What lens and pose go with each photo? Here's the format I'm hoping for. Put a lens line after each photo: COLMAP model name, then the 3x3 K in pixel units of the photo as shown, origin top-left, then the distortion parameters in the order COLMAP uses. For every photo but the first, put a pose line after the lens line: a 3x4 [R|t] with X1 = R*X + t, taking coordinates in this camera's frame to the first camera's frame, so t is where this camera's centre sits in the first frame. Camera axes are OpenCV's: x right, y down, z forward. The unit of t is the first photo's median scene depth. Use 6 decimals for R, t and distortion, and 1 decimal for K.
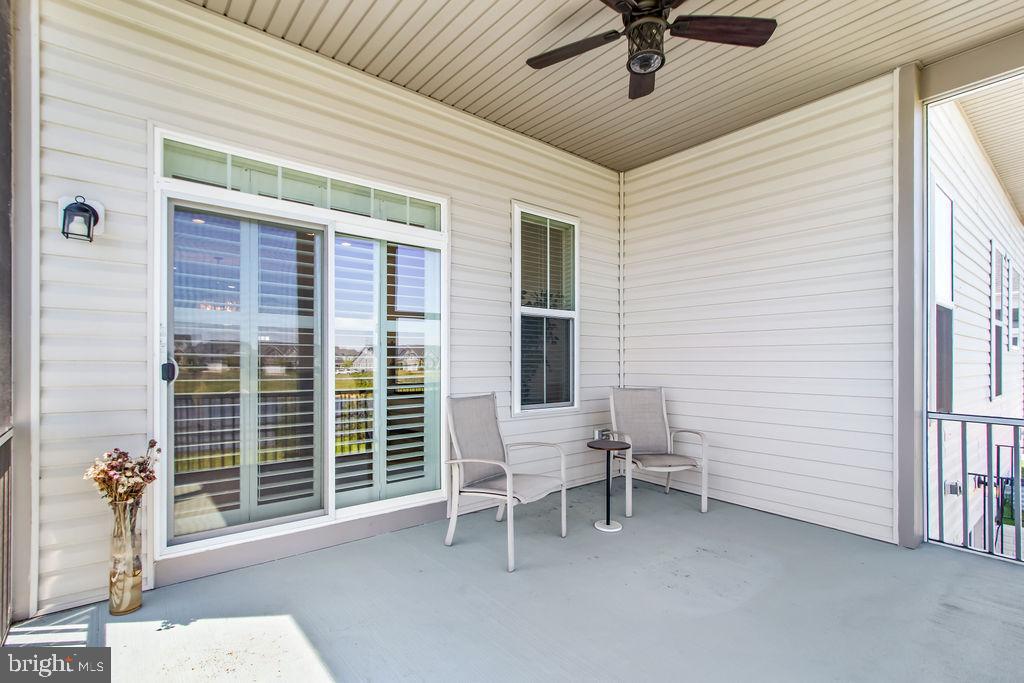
lens RADIAL K [[473.7, 0, 520.9], [0, 473.7, 363.2], [0, 0, 1]] dist [-0.004012, -0.000207]
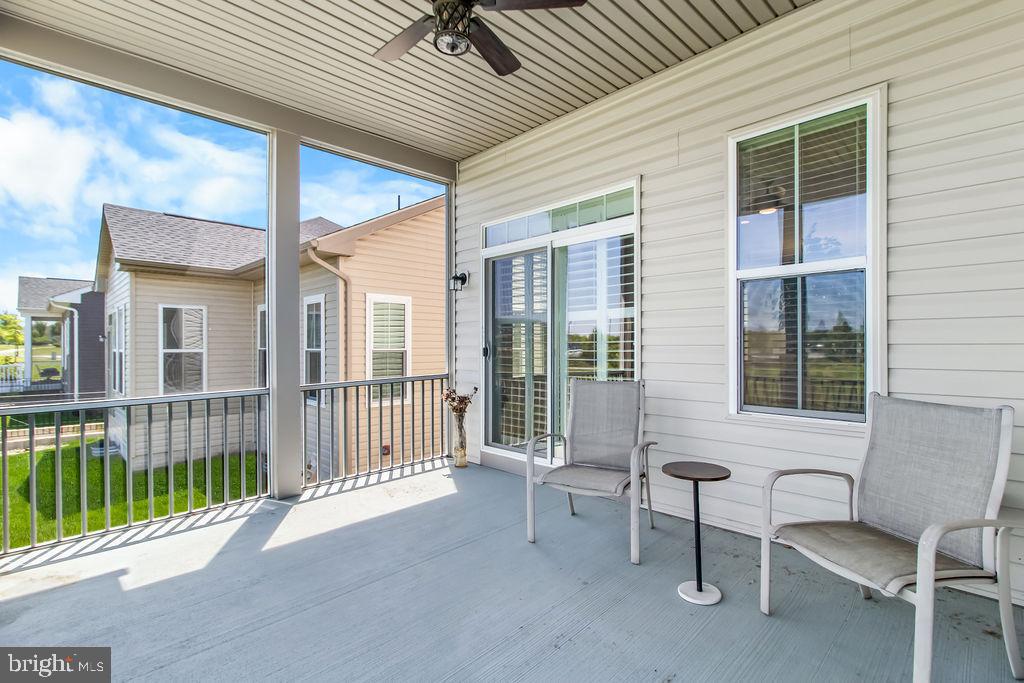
lens RADIAL K [[473.7, 0, 507.4], [0, 473.7, 345.0], [0, 0, 1]] dist [-0.004012, -0.000207]
pose [[0.085869, -0.002410, -0.996304, 0.722813], [0.000673, 0.999997, -0.002361, -0.002116], [0.996306, -0.000468, 0.085870, 0.594145]]
